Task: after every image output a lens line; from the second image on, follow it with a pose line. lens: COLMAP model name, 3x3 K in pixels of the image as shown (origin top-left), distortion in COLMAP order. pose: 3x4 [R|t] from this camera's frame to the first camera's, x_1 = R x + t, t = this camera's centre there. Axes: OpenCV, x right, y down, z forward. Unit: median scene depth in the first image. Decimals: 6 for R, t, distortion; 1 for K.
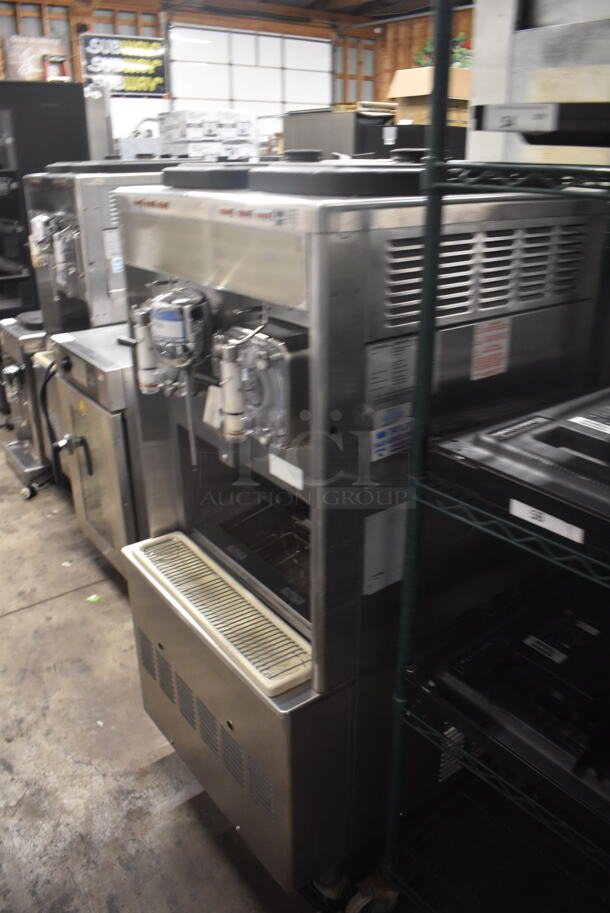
lens RADIAL K [[701.4, 0, 304.7], [0, 701.4, 453.2], [0, 0, 1]] dist [-0.093860, 0.015987]
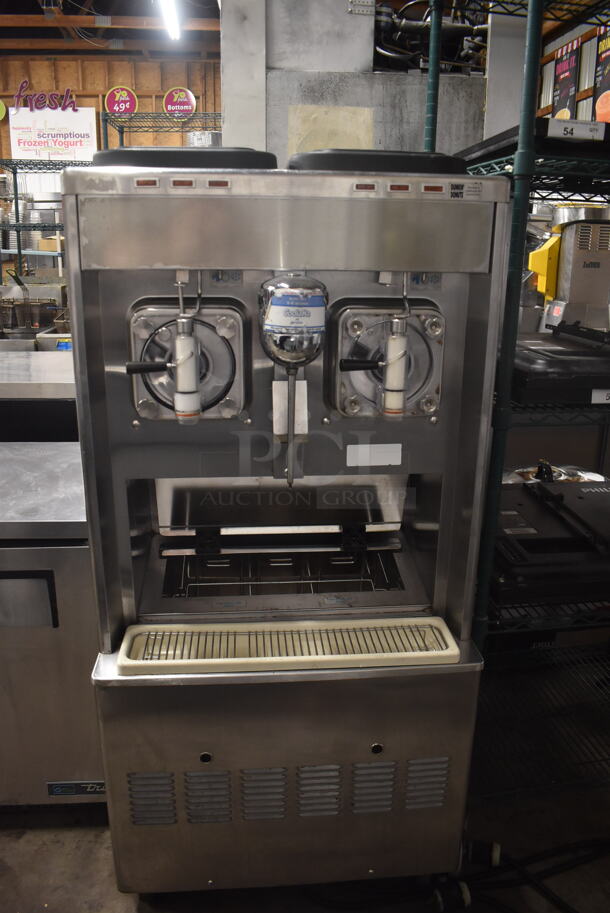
lens RADIAL K [[701.4, 0, 311.6], [0, 701.4, 455.7], [0, 0, 1]] dist [-0.093860, 0.015987]
pose [[0.523769, -0.236868, 0.818266, -0.828489], [0.325545, 0.943311, 0.064684, -0.061726], [-0.787201, 0.232503, 0.571189, 0.468743]]
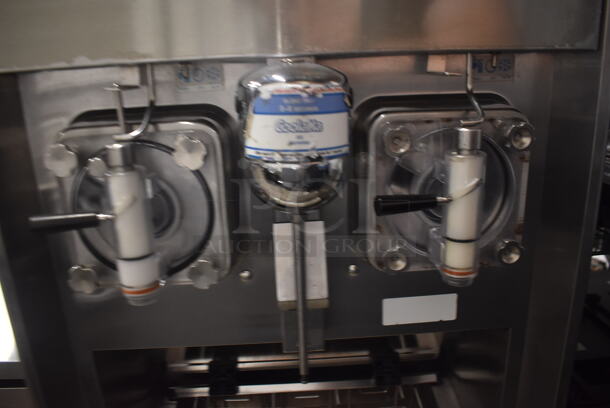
lens RADIAL K [[468.6, 0, 300.5], [0, 468.6, 210.2], [0, 0, 1]] dist [-0.093860, 0.015987]
pose [[0.582527, -0.256076, 0.771419, -0.416564], [0.357166, 0.933181, 0.040065, -0.126294], [-0.730134, 0.252186, 0.635065, 0.706900]]
